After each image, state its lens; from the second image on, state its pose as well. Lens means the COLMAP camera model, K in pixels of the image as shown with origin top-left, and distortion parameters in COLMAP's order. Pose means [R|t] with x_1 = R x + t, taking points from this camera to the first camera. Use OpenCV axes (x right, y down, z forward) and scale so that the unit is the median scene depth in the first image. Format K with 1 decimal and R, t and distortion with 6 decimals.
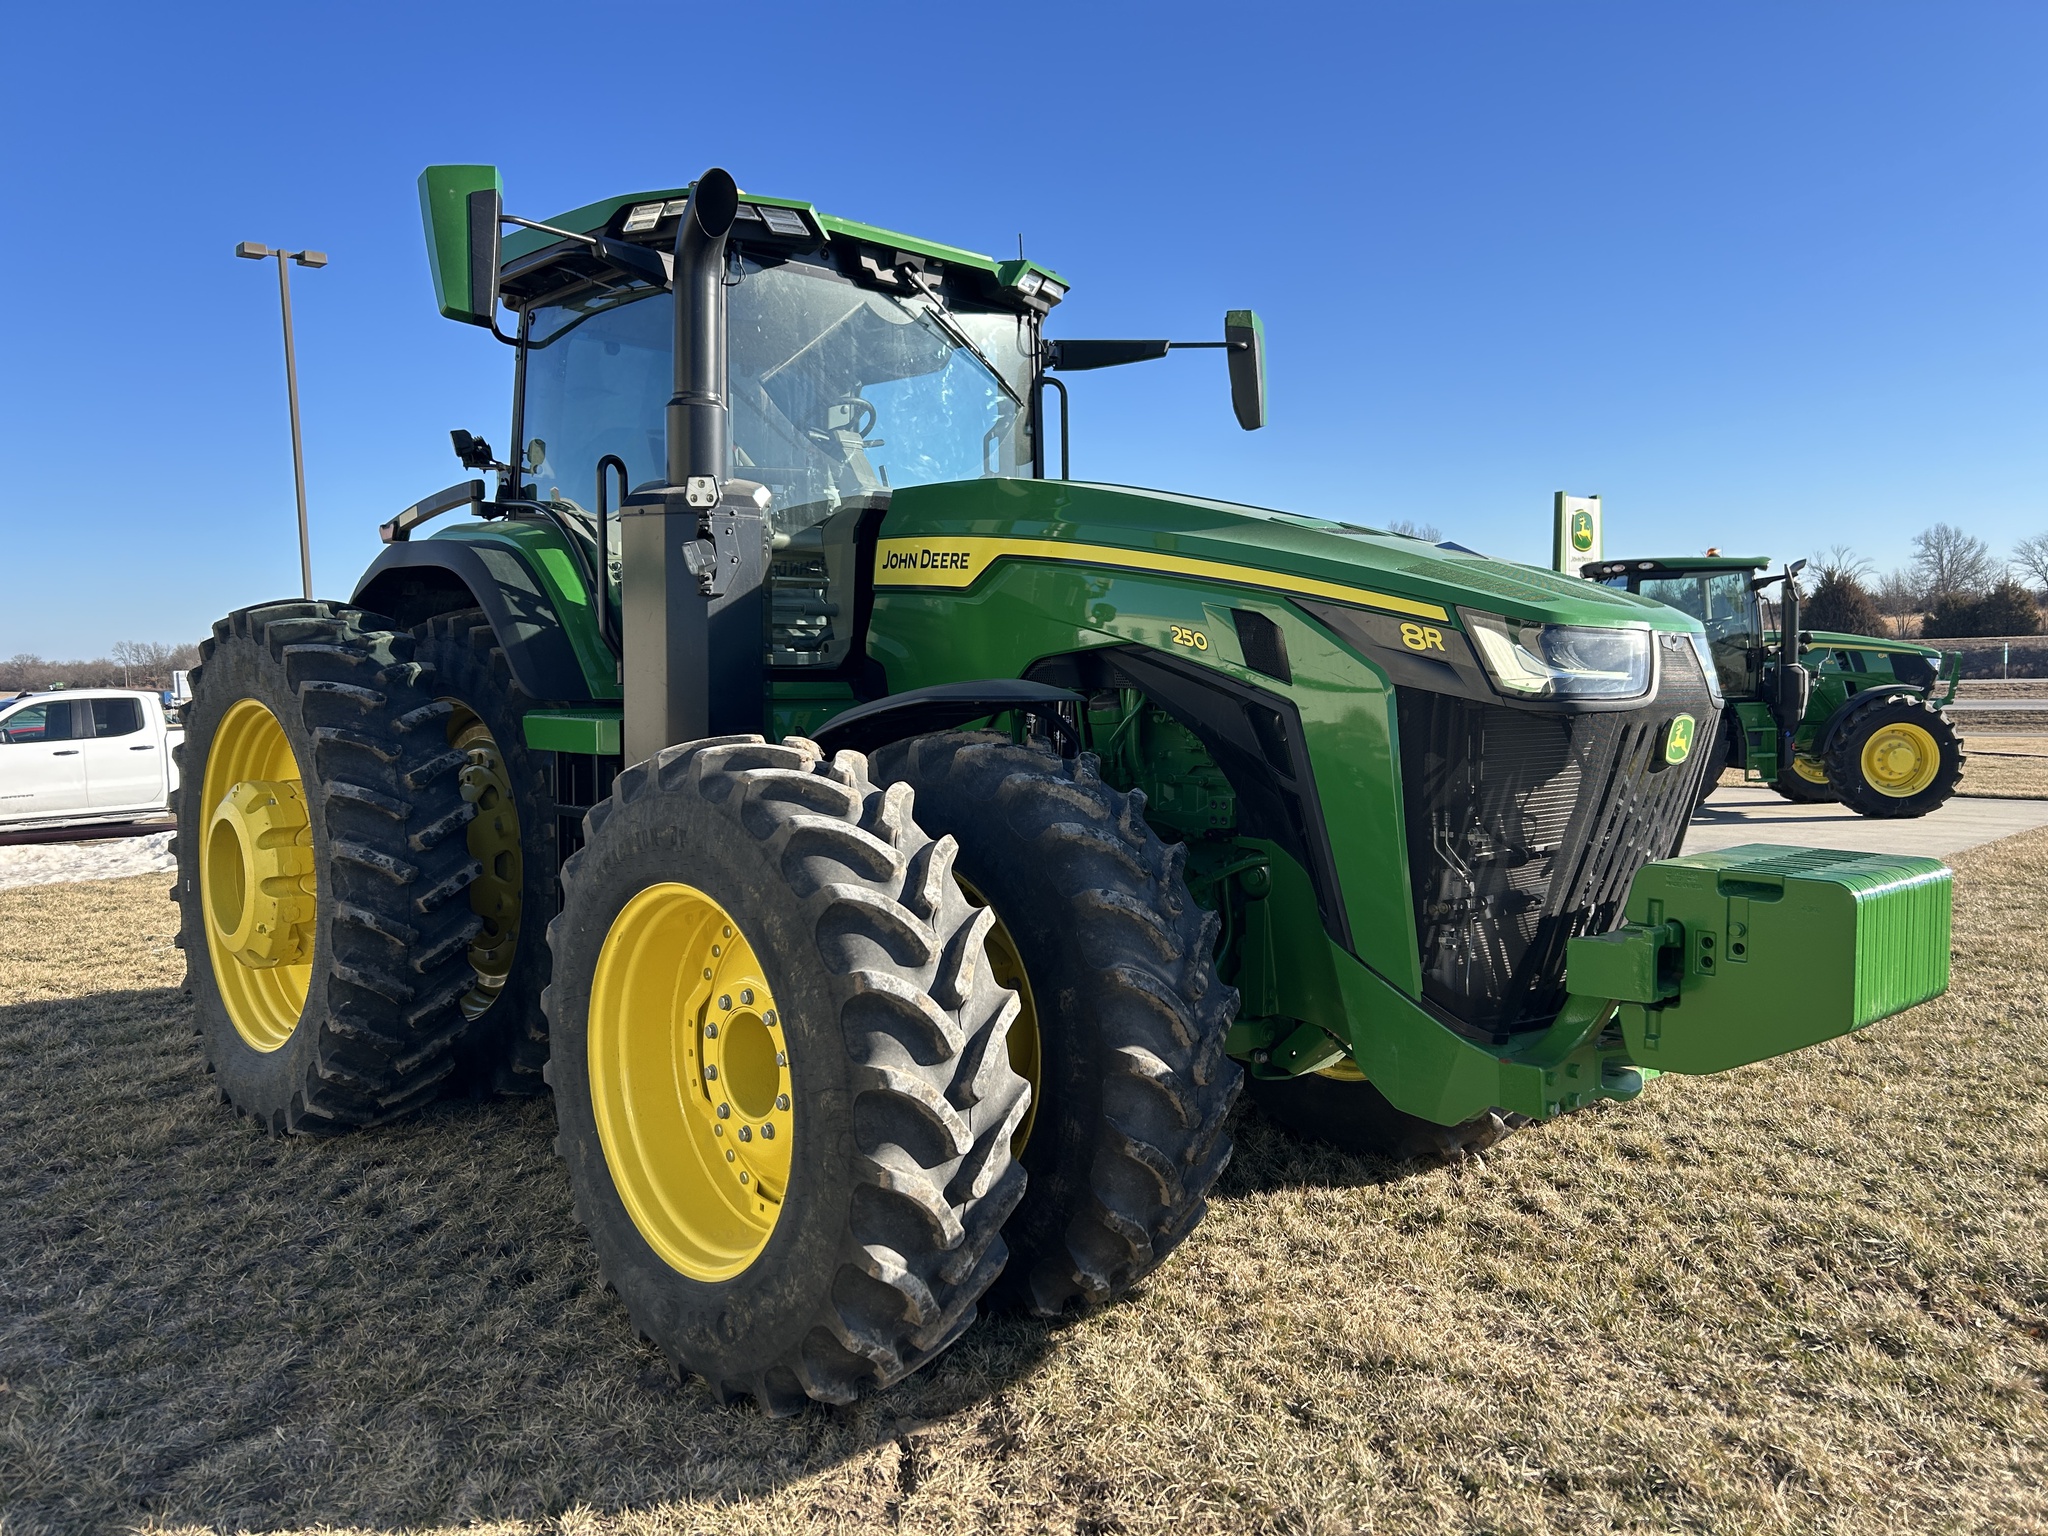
lens RADIAL K [[1527.4, 0, 1023.7], [0, 1527.4, 813.1], [0, 0, 1]] dist [0.033580, -0.143510]
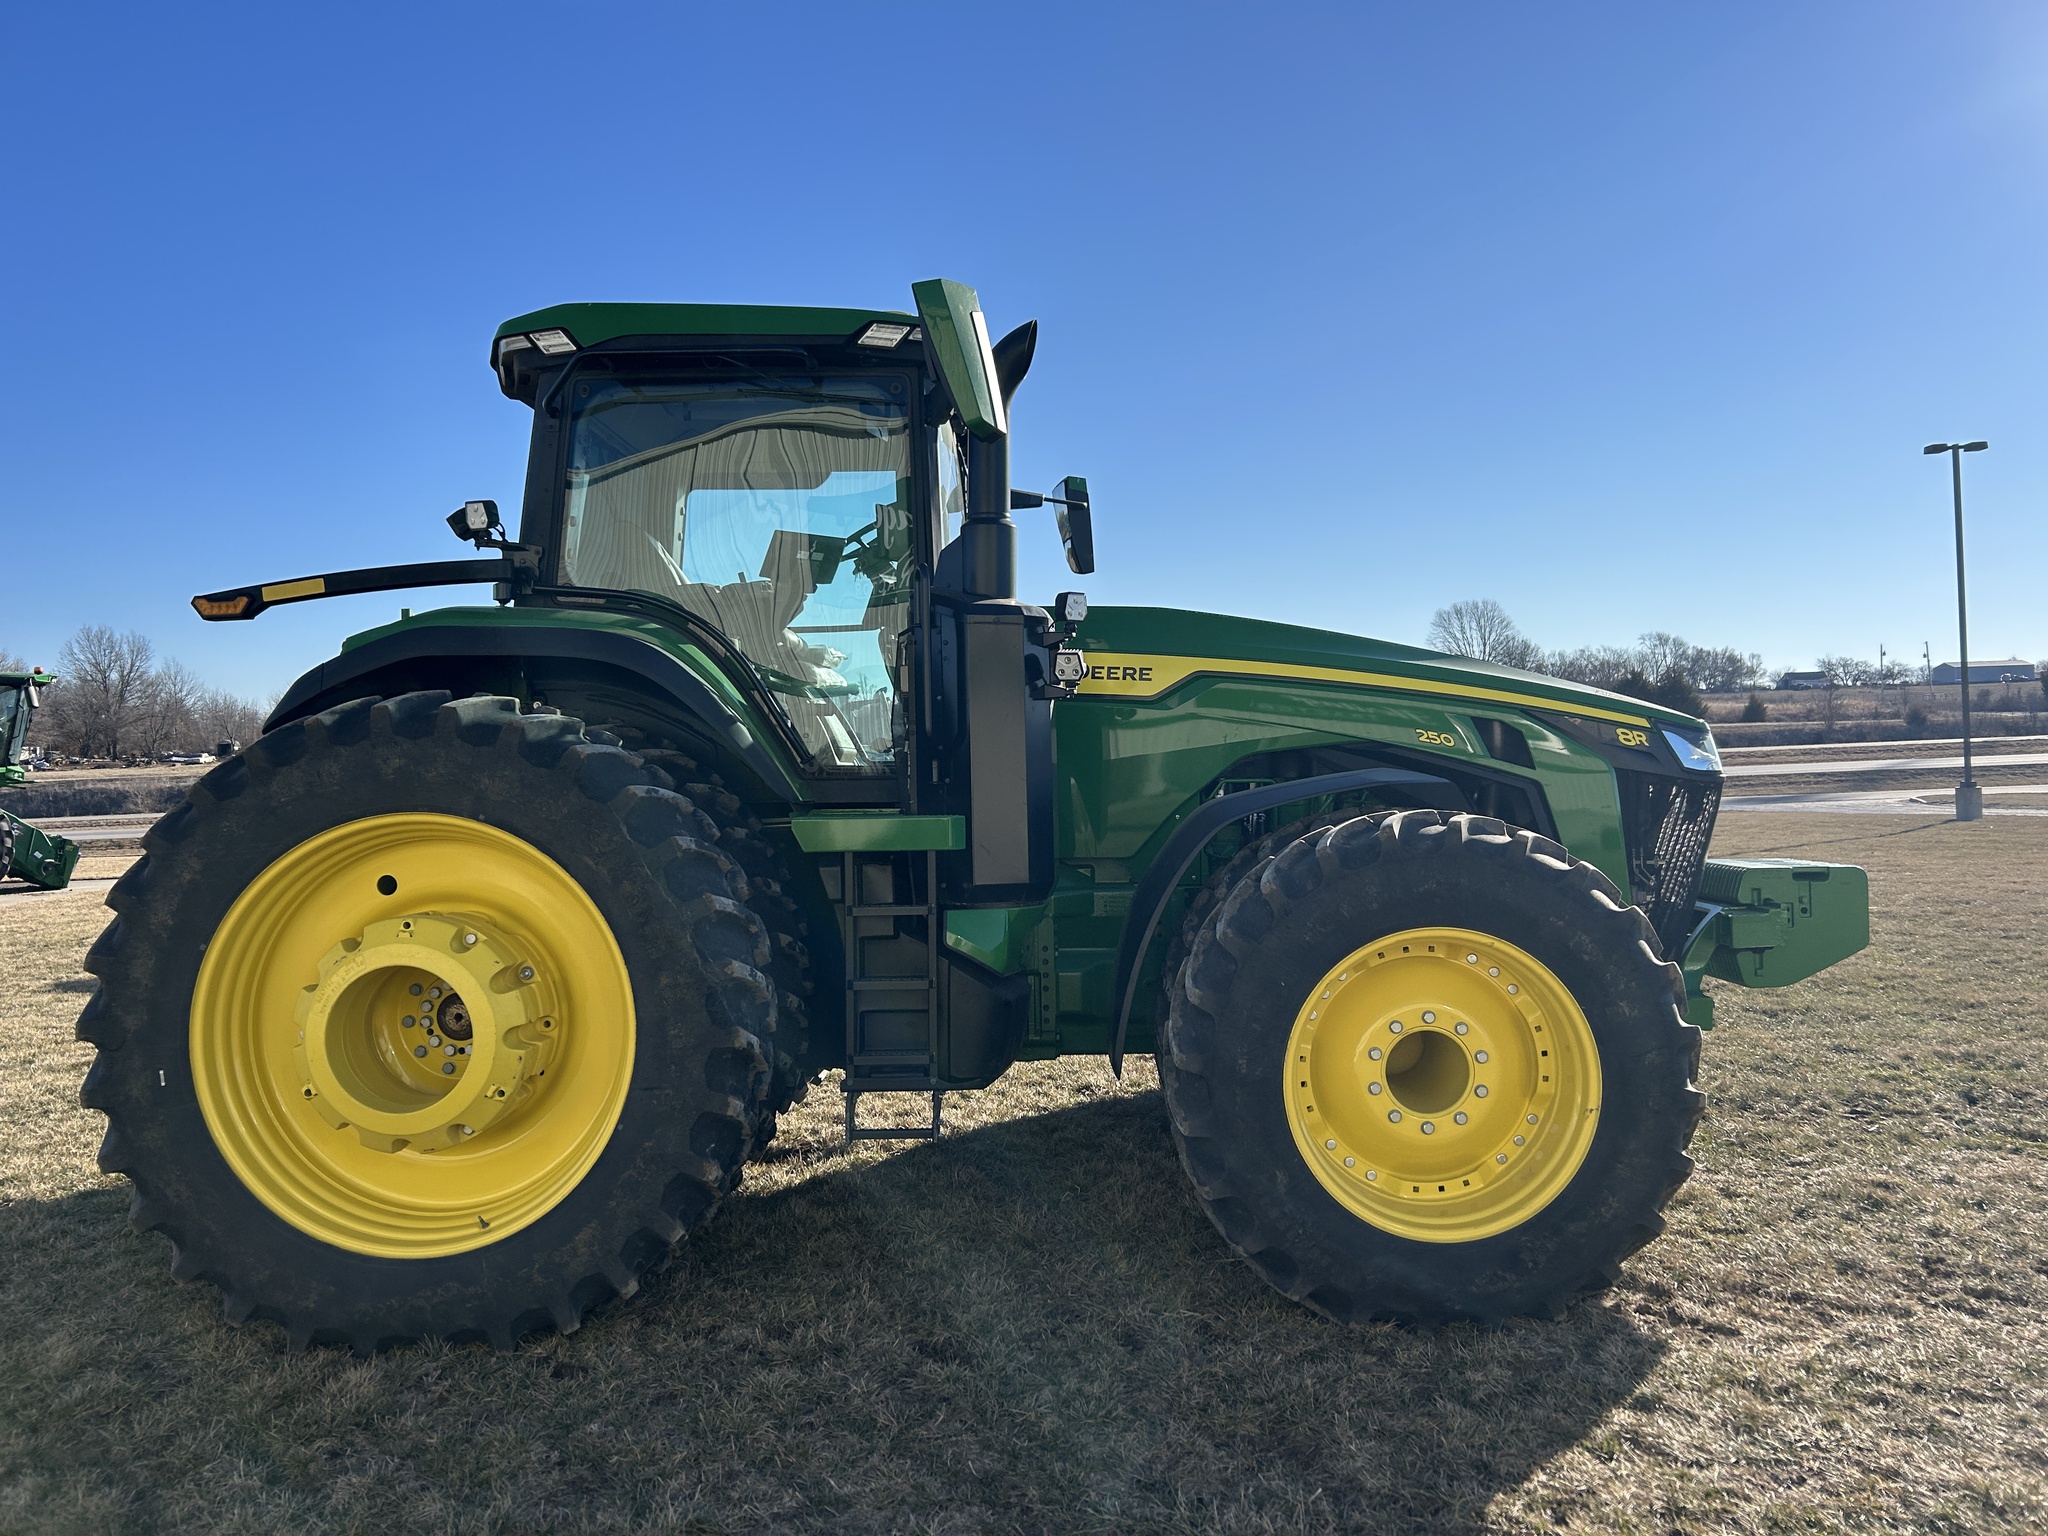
lens RADIAL K [[1527.4, 0, 1023.7], [0, 1527.4, 813.1], [0, 0, 1]] dist [0.033580, -0.143510]
pose [[0.713100, -0.032326, 0.700317, -1.170420], [0.081755, 0.995955, -0.037275, -0.026069], [-0.696279, 0.083835, 0.712858, 0.282451]]
